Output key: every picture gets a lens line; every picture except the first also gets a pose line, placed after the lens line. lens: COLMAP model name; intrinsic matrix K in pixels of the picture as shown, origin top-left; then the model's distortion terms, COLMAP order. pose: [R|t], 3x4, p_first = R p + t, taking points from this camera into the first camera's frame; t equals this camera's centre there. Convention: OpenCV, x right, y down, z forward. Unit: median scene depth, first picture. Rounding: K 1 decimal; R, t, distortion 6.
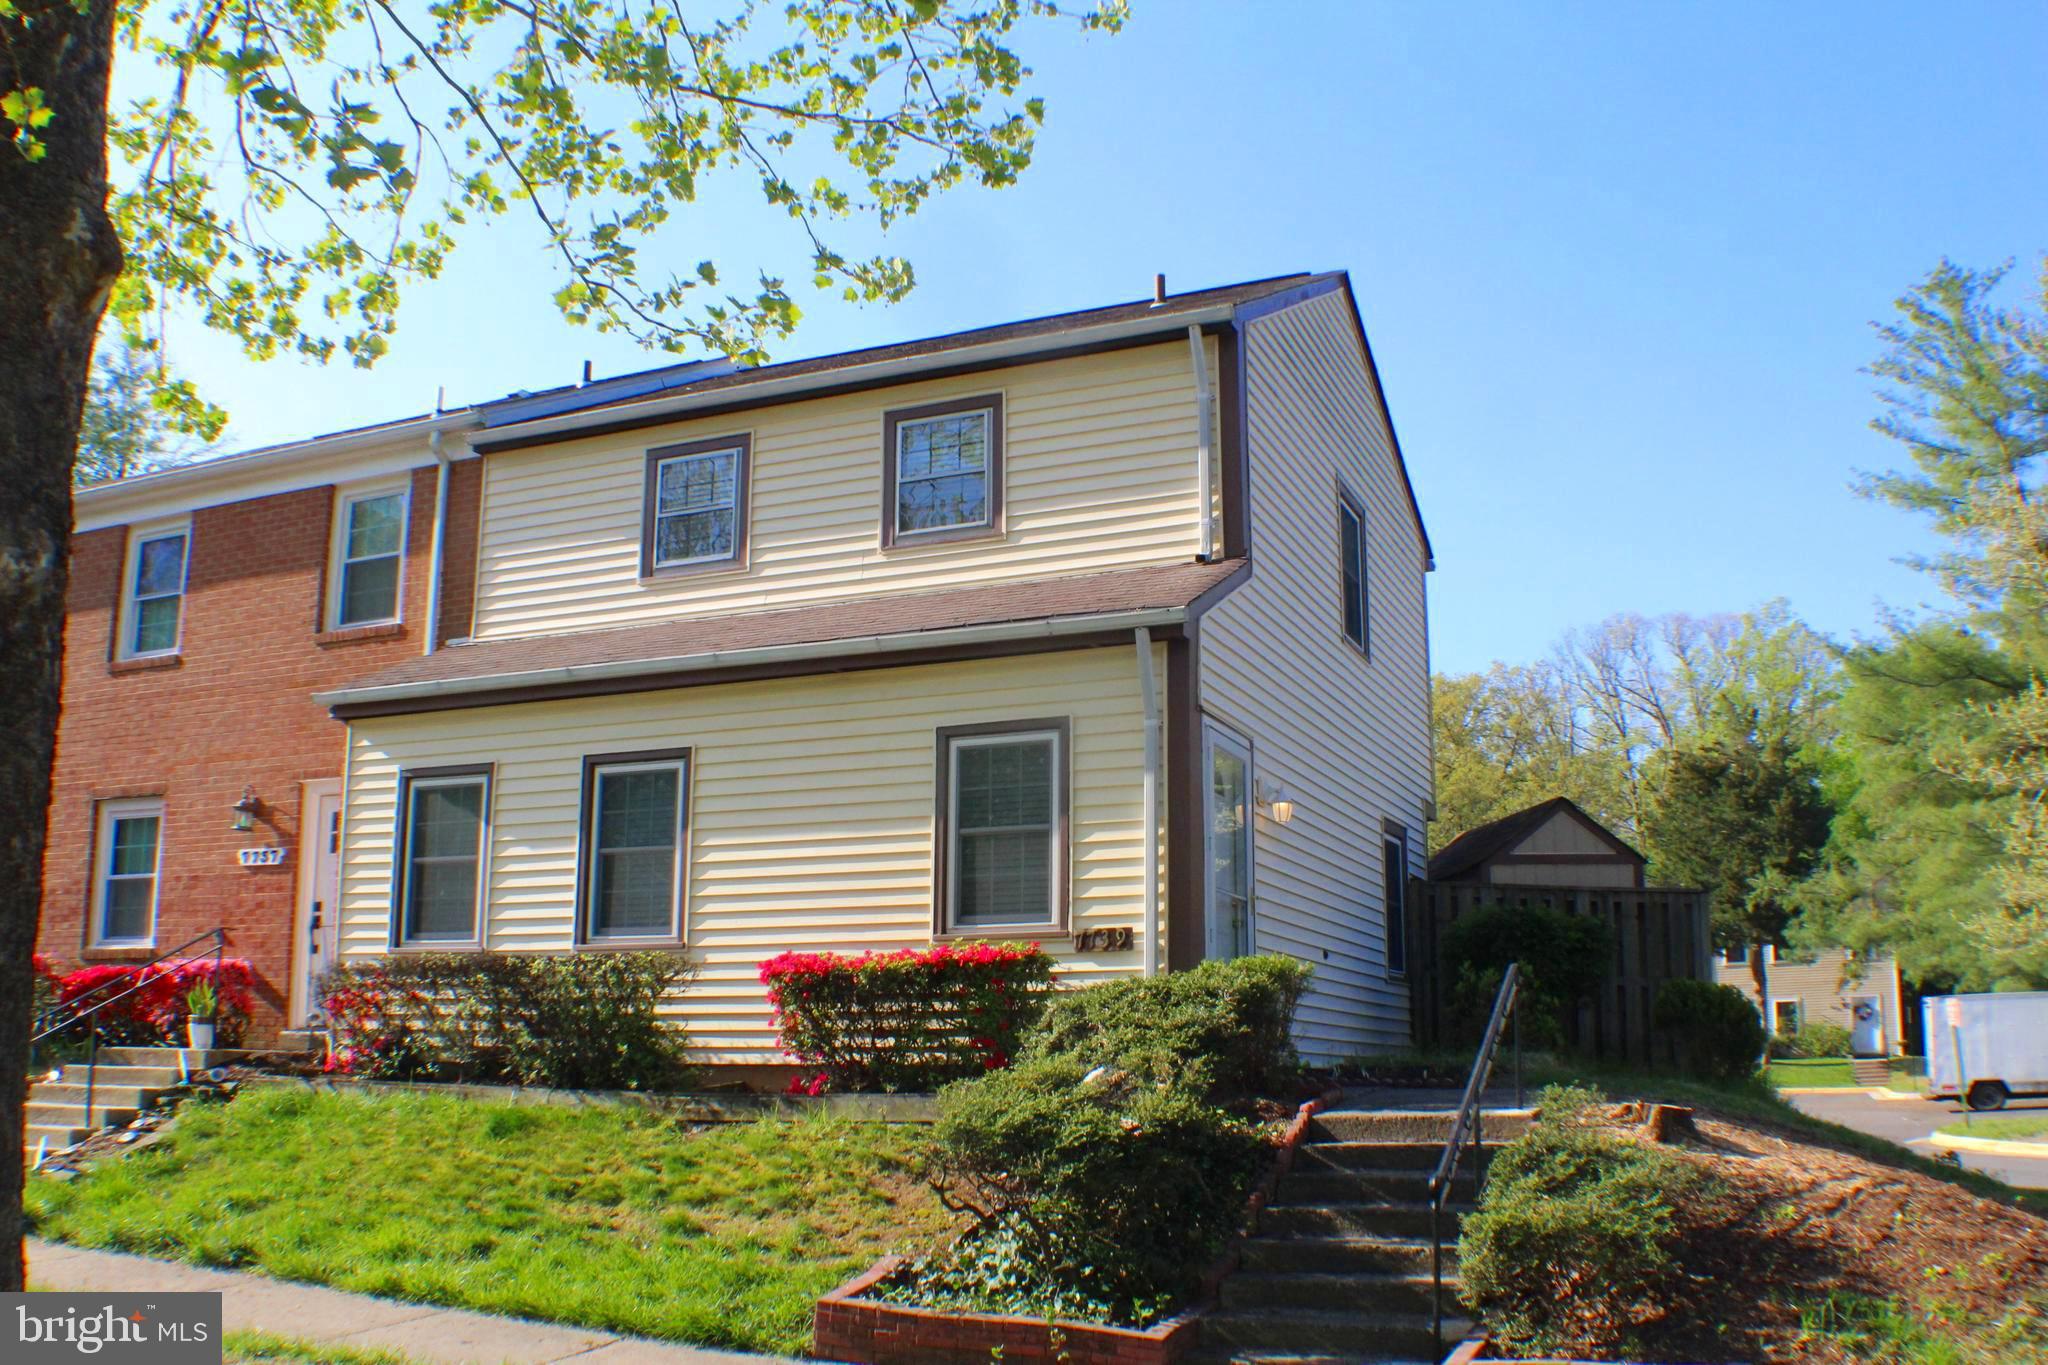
lens RADIAL K [[1835.4, 0, 1022.6], [0, 1835.4, 683.2], [0, 0, 1]] dist [-0.097820, -0.003409]
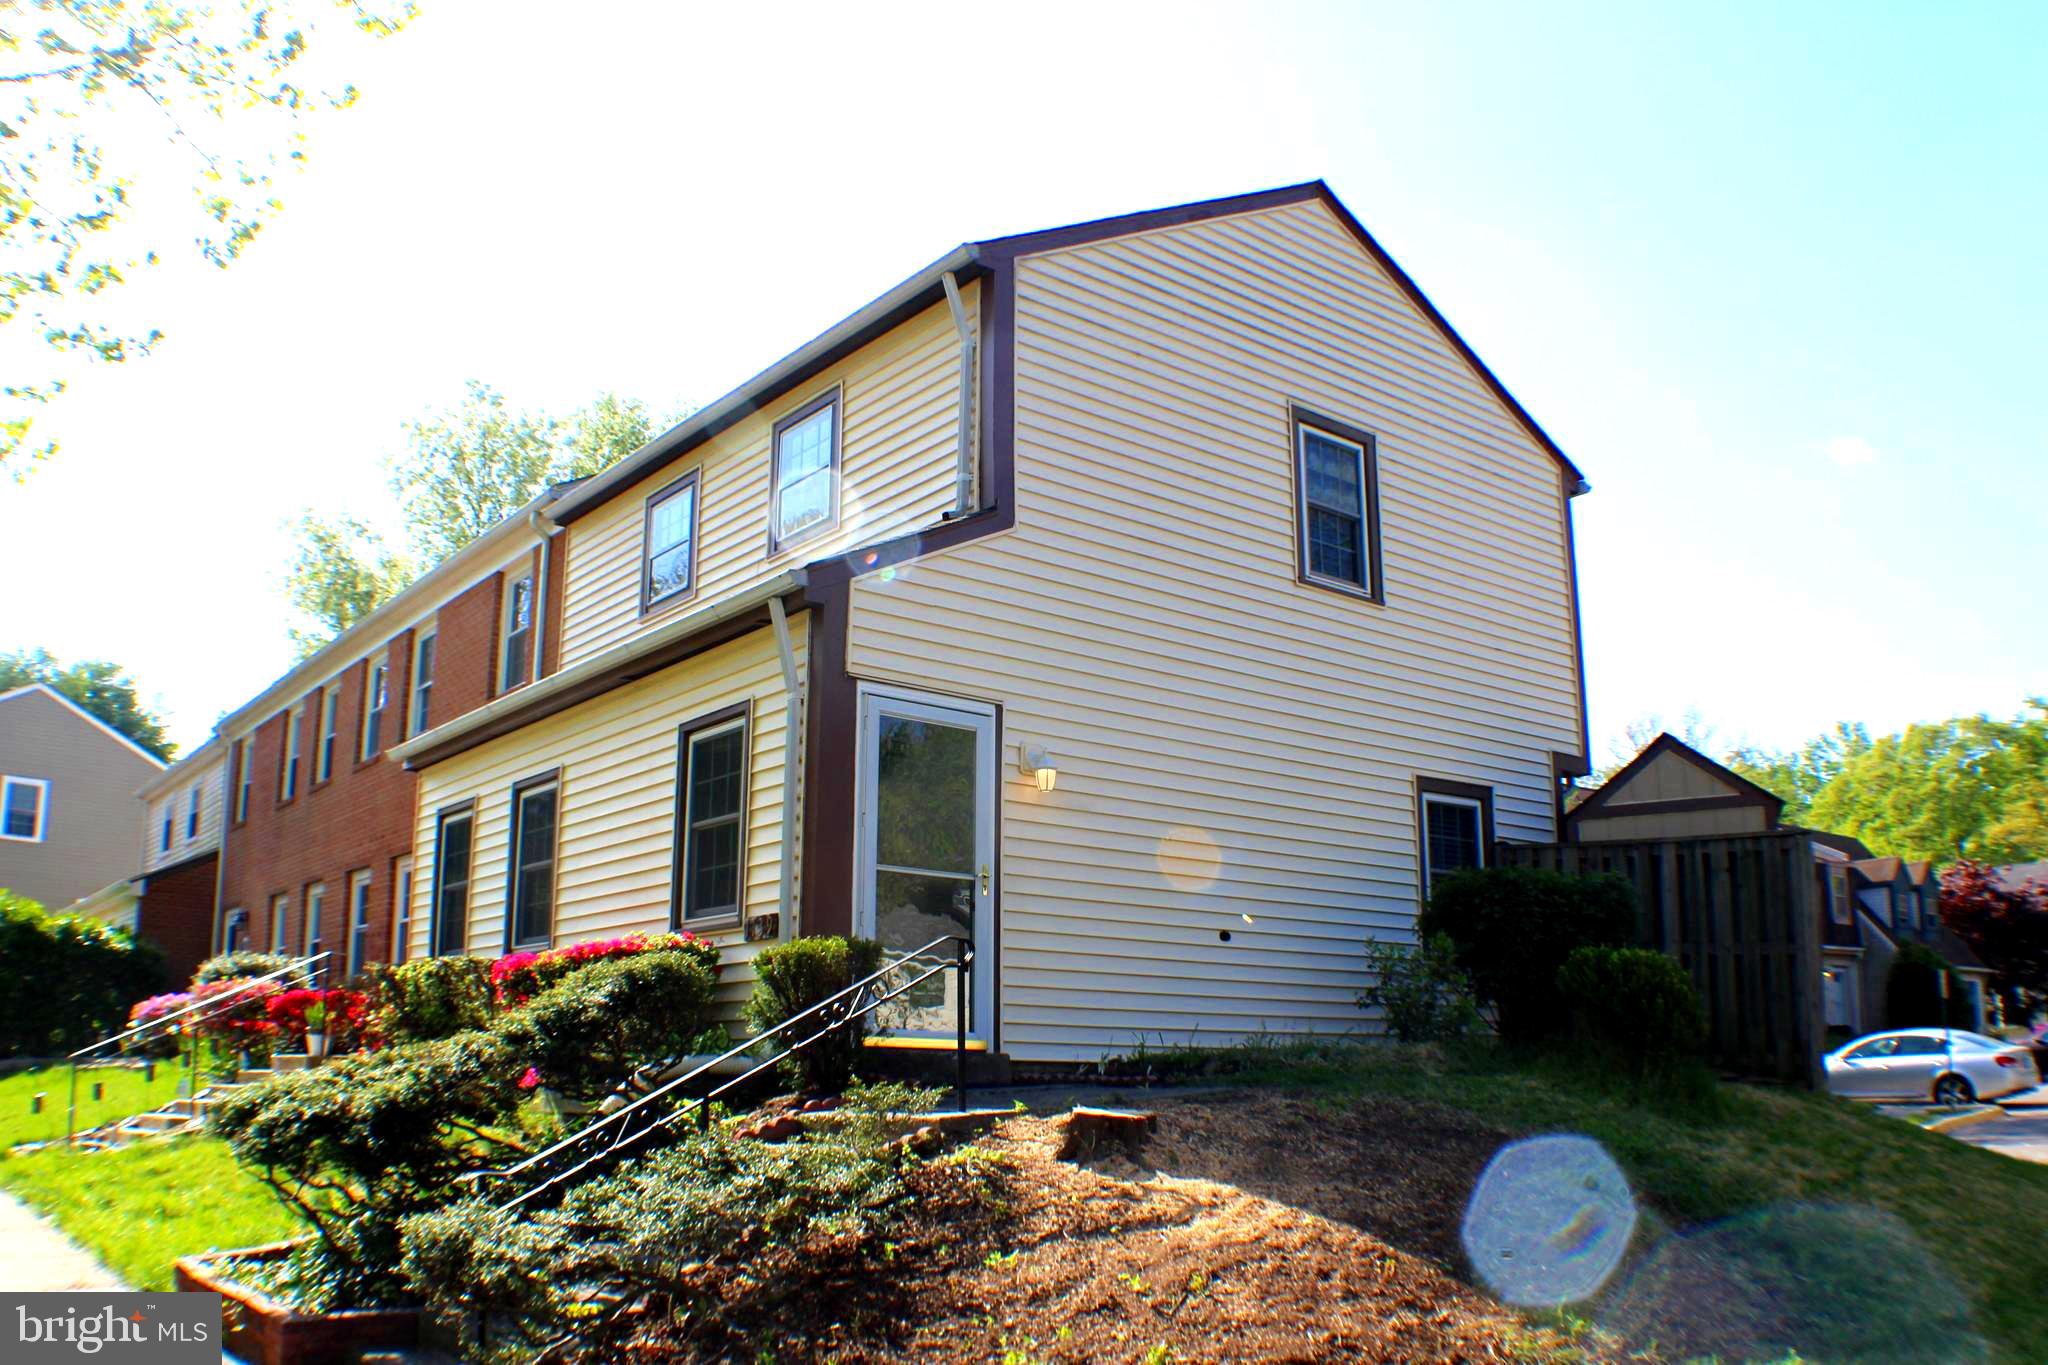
lens RADIAL K [[1717.0, 0, 1024.3], [0, 1717.0, 681.2], [0, 0, 1]] dist [-0.158692, 0.010869]
pose [[0.886915, -0.114212, -0.447591, 0.479615], [0.102950, 0.993454, -0.049500, 0.058937], [0.450315, -0.002177, 0.892867, 0.224308]]
